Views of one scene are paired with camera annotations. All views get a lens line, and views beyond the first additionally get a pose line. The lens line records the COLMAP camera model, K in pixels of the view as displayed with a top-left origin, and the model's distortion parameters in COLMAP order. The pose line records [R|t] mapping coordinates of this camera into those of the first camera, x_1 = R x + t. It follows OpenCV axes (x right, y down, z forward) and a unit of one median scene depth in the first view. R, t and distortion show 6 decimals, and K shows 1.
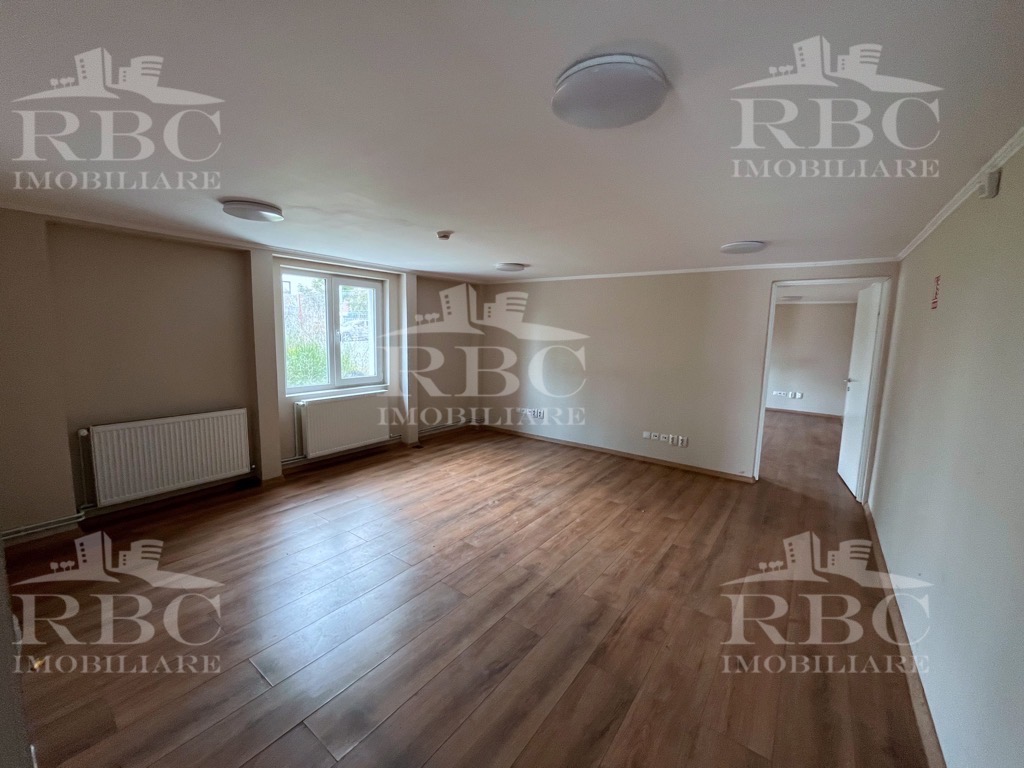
lens RADIAL K [[414.5, 0, 514.8], [0, 414.5, 382.5], [0, 0, 1]] dist [0.000524, 0.000145]
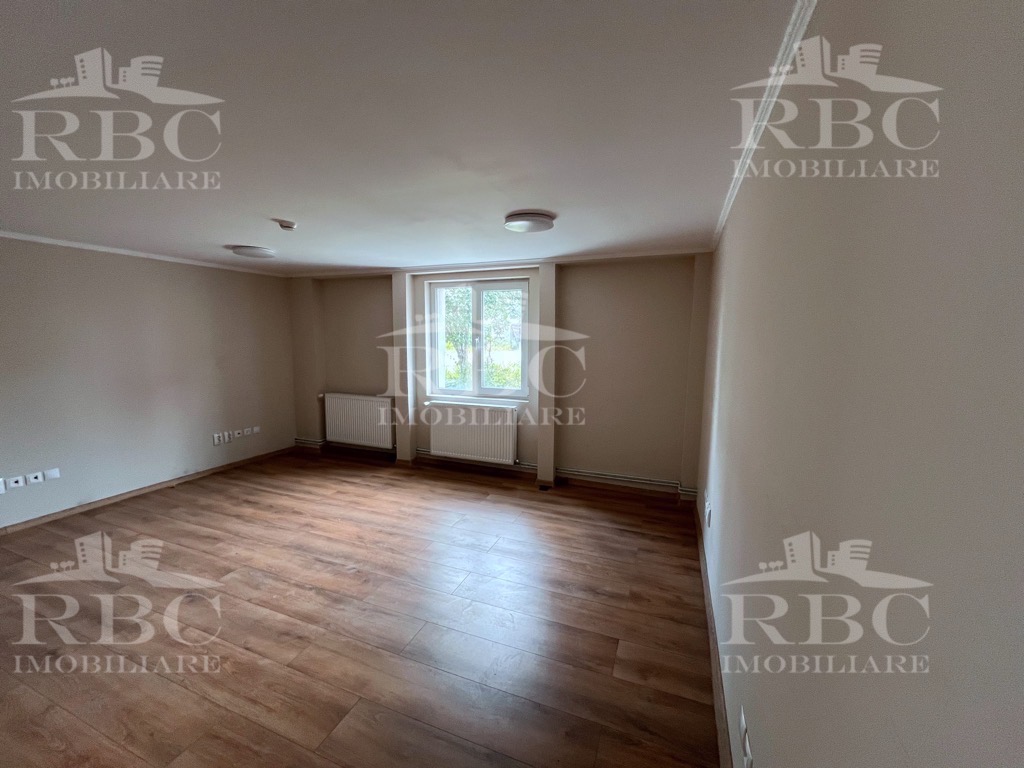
lens RADIAL K [[414.5, 0, 514.8], [0, 414.5, 382.5], [0, 0, 1]] dist [0.000524, 0.000145]
pose [[0.254727, 0.089256, -0.962885, 0.495579], [-0.122123, 0.990728, 0.059530, -0.080448], [0.959271, 0.102426, 0.263266, 0.751389]]
